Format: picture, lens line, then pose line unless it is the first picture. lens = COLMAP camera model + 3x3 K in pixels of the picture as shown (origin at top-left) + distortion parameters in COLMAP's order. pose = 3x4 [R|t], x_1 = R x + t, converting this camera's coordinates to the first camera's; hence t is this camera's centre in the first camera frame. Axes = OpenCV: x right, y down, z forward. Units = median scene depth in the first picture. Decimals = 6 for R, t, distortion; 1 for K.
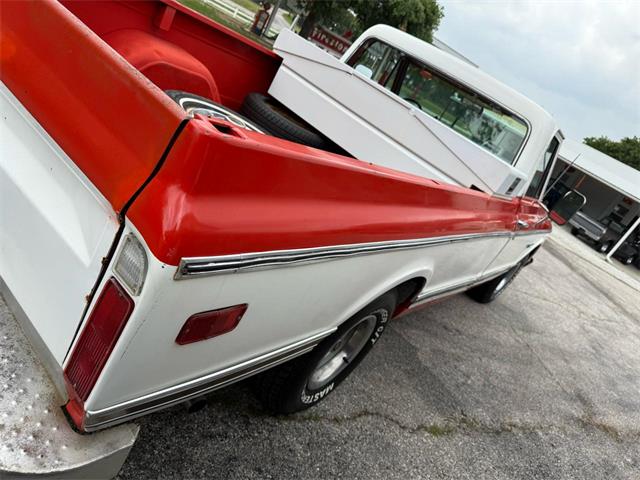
lens RADIAL K [[459.8, 0, 319.8], [0, 459.8, 235.8], [0, 0, 1]] dist [0.026704, -0.035041]
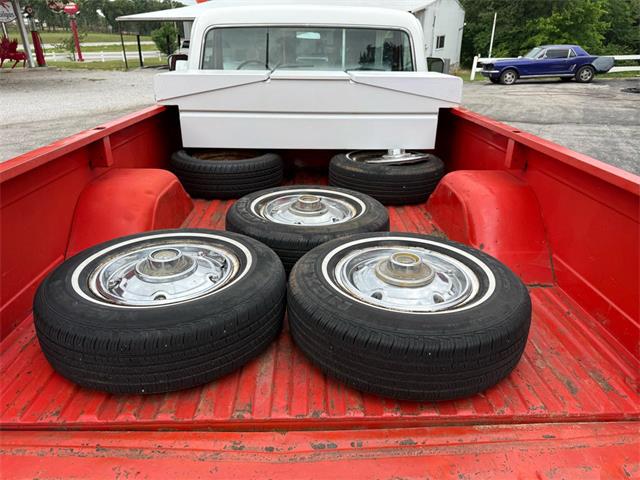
lens RADIAL K [[459.8, 0, 321.8], [0, 459.8, 243.6], [0, 0, 1]] dist [0.026704, -0.035041]
pose [[0.668380, -0.667410, 0.328378, -0.331883], [0.585858, 0.744371, 0.320439, -0.287120], [-0.458300, -0.021792, 0.888531, 0.088908]]
